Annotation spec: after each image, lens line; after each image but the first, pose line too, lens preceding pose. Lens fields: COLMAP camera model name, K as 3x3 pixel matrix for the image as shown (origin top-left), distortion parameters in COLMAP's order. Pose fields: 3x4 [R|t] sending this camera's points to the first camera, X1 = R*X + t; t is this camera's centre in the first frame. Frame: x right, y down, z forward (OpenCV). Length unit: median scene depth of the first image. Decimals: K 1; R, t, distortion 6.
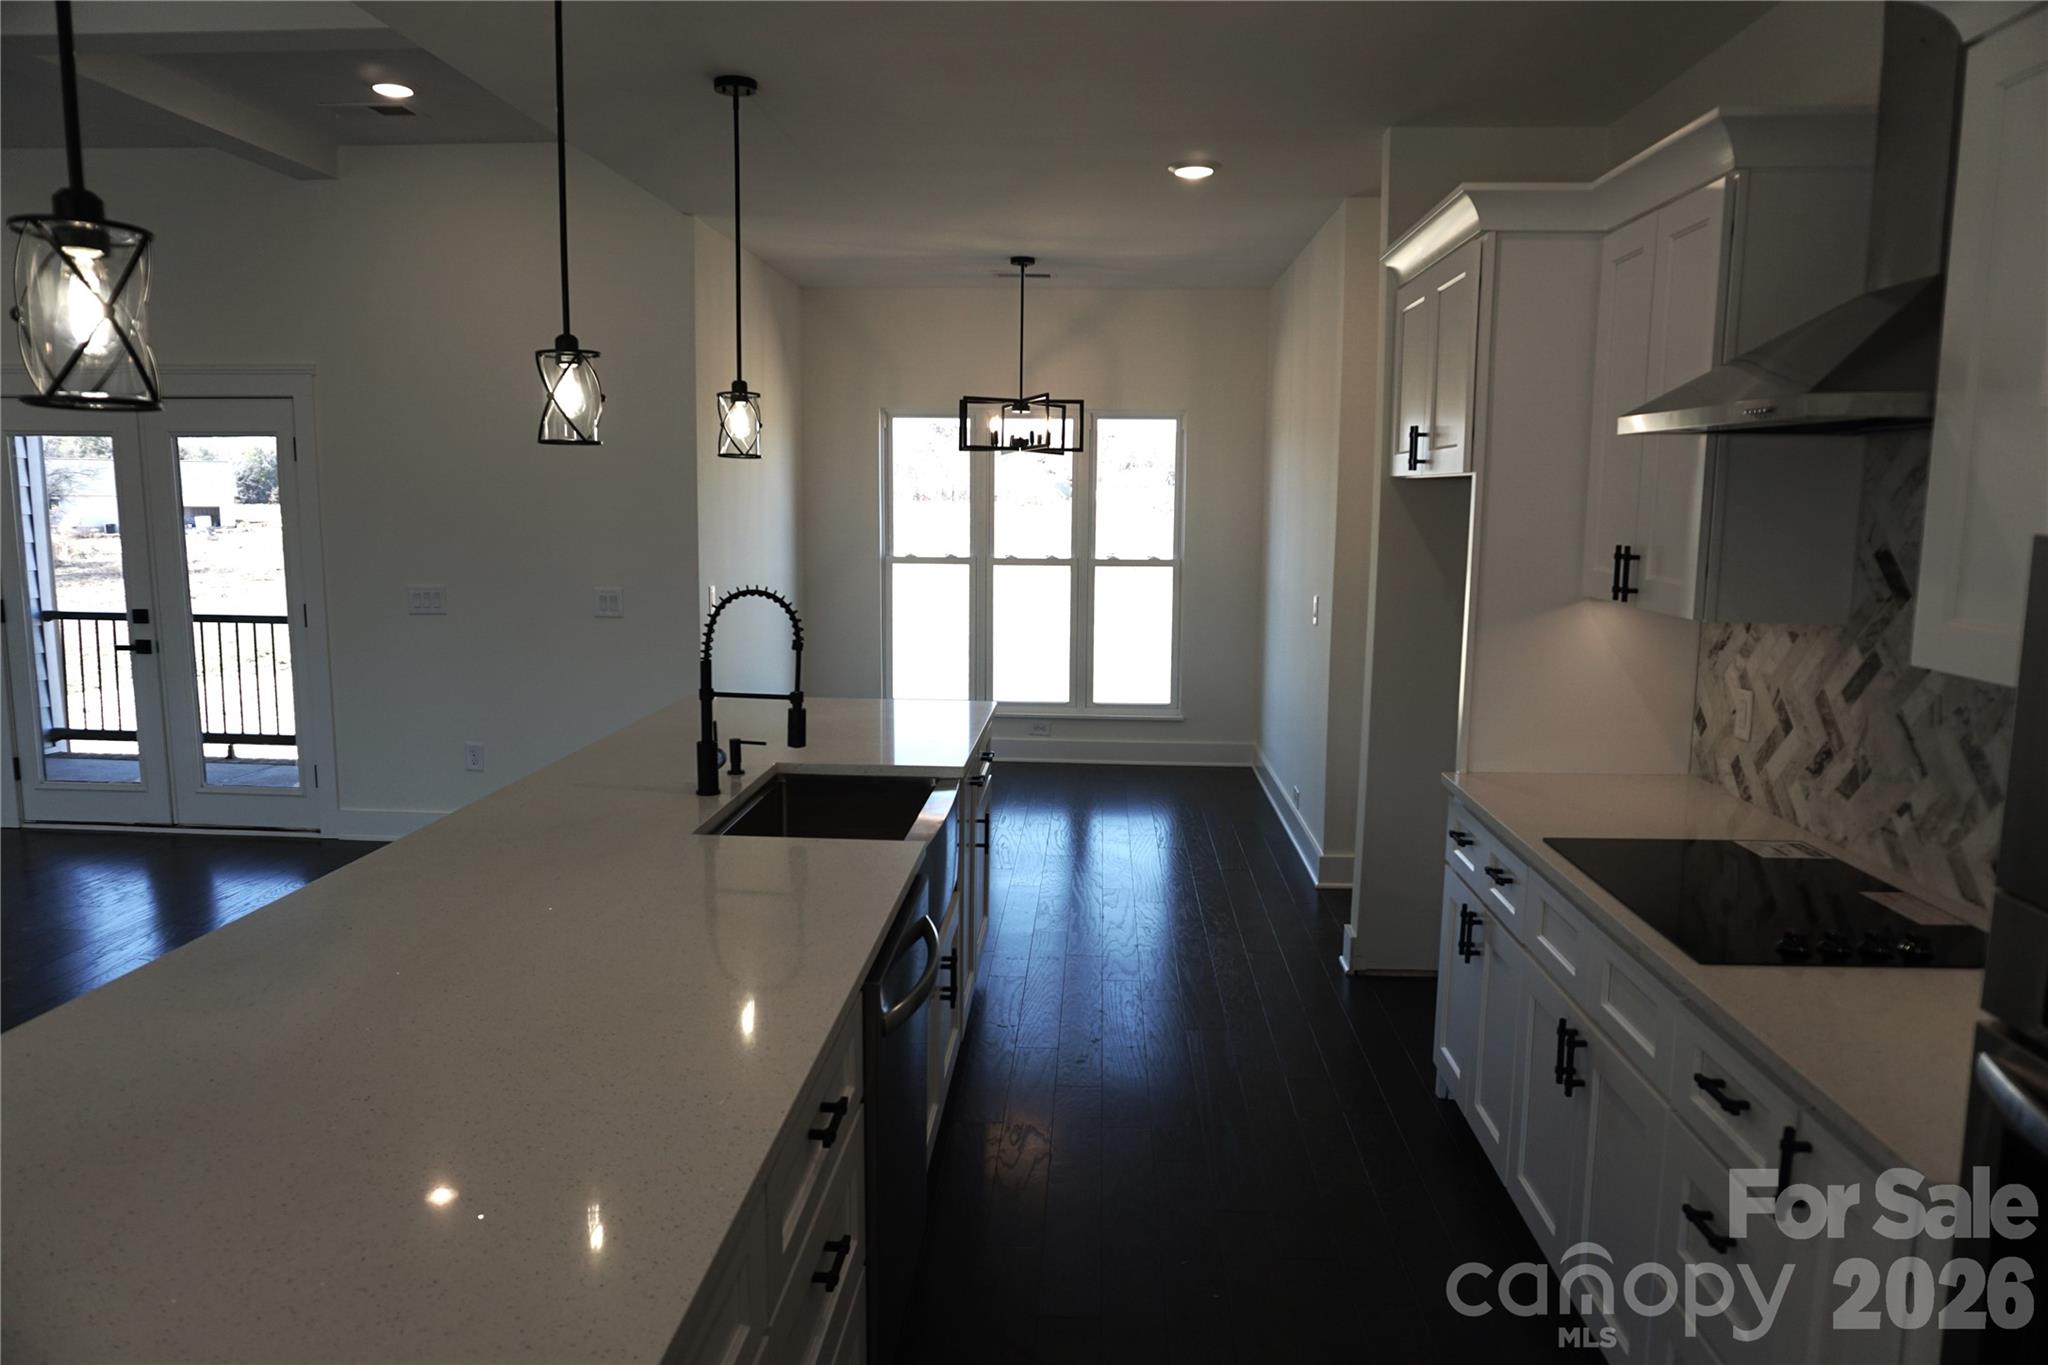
lens RADIAL K [[1367.4, 0, 1024.0], [0, 1367.4, 682.5], [0, 0, 1]] dist [-0.008443, -0.002430]
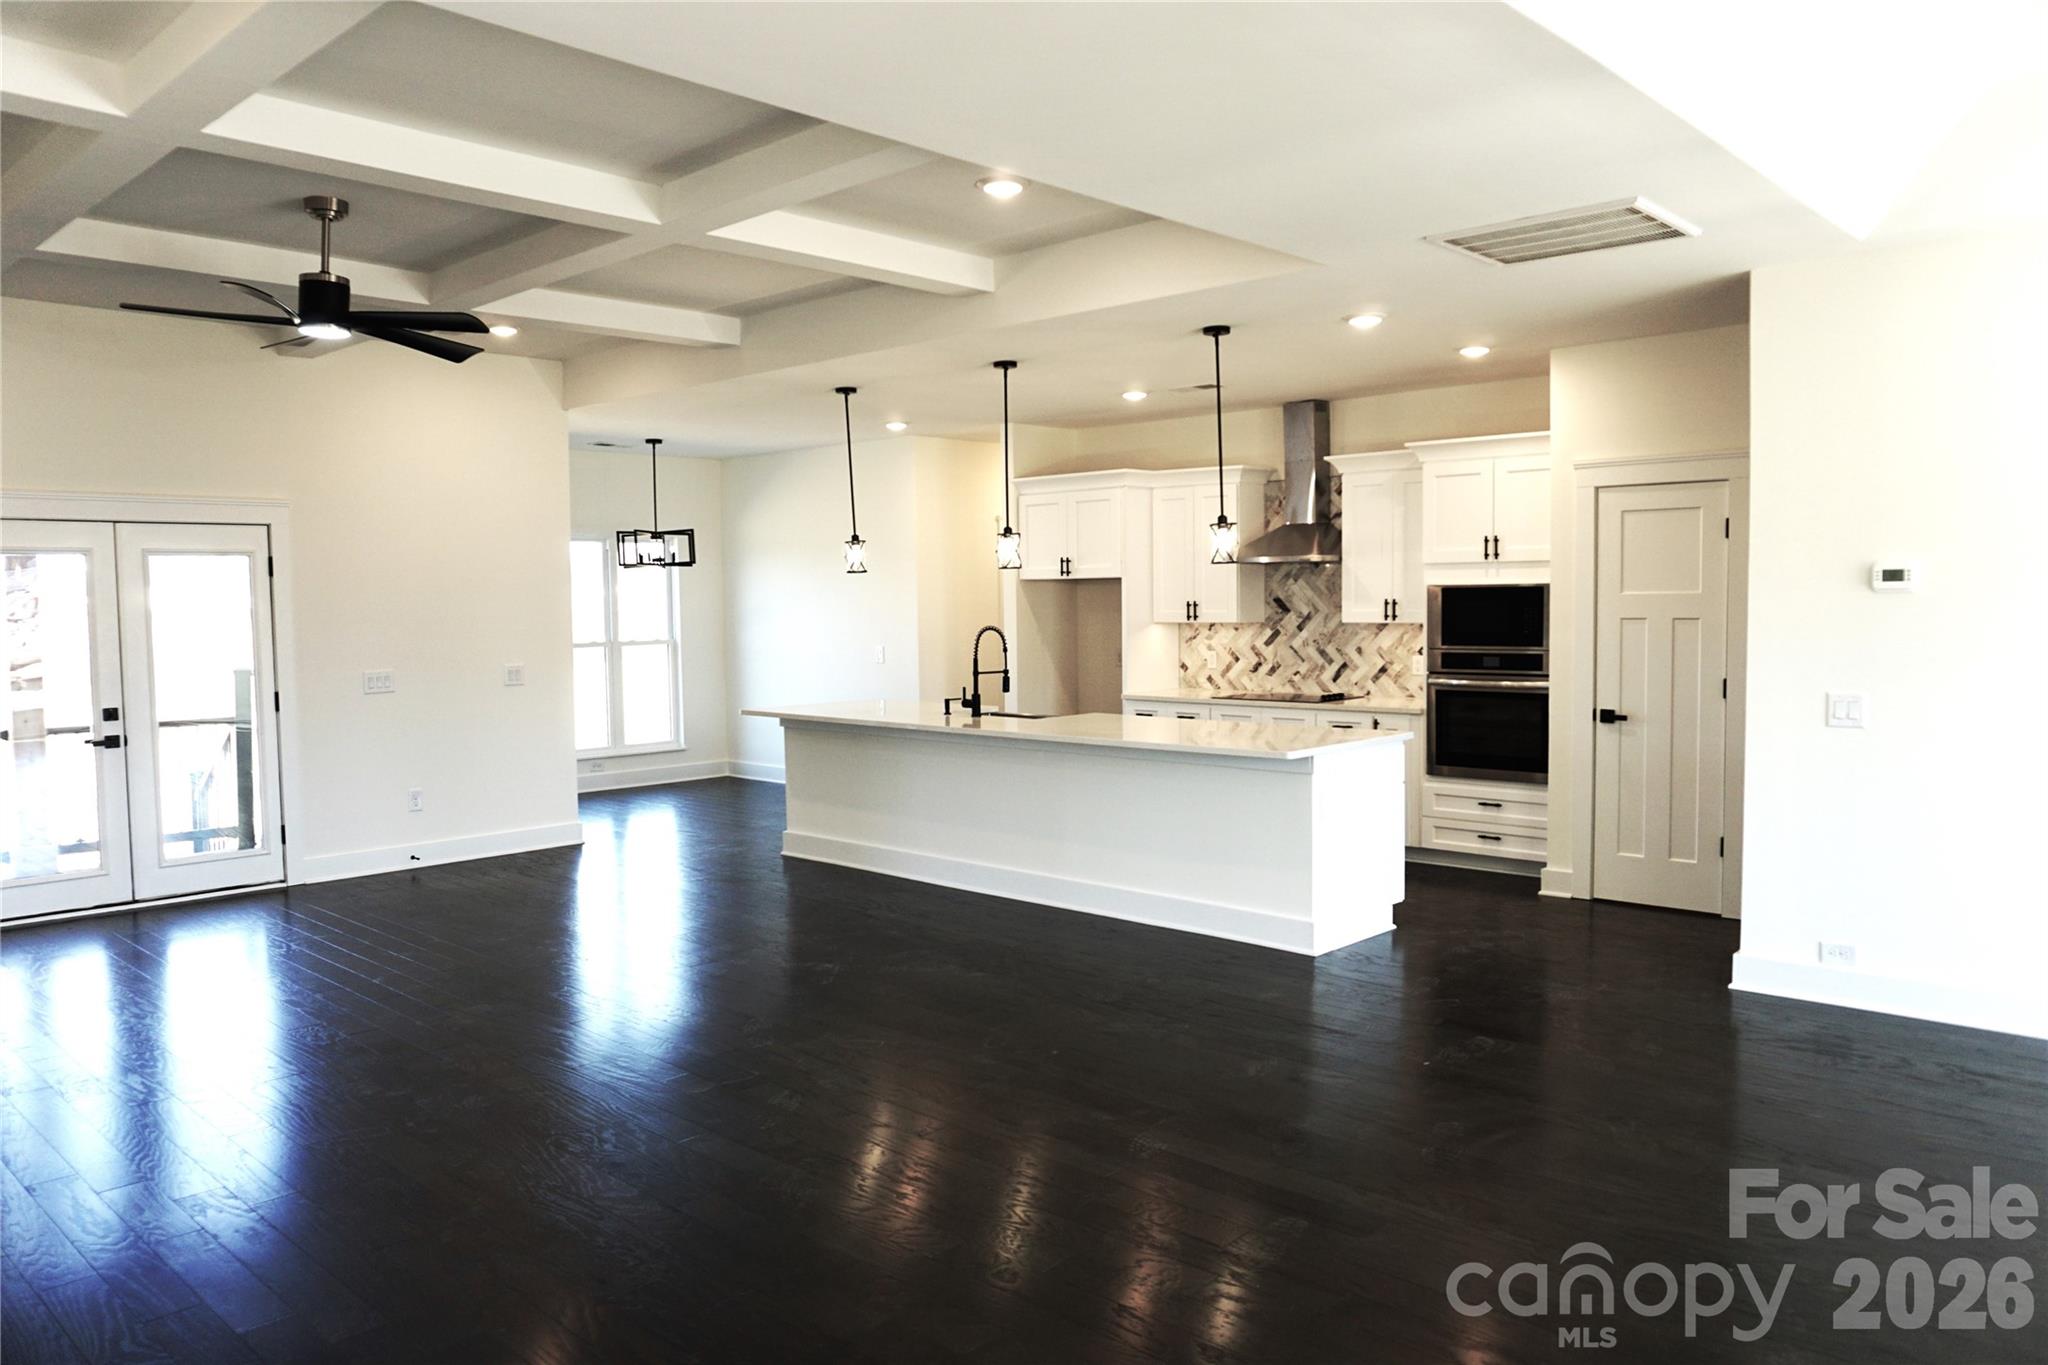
lens RADIAL K [[1471.9, 0, 1024.0], [0, 1471.9, 682.5], [0, 0, 1]] dist [-0.008493, -0.004859]
pose [[0.637481, -0.063985, 0.767805, -2.084200], [0.126133, 0.991768, -0.022075, 0.089059], [-0.760071, 0.110918, 0.640303, -0.663022]]
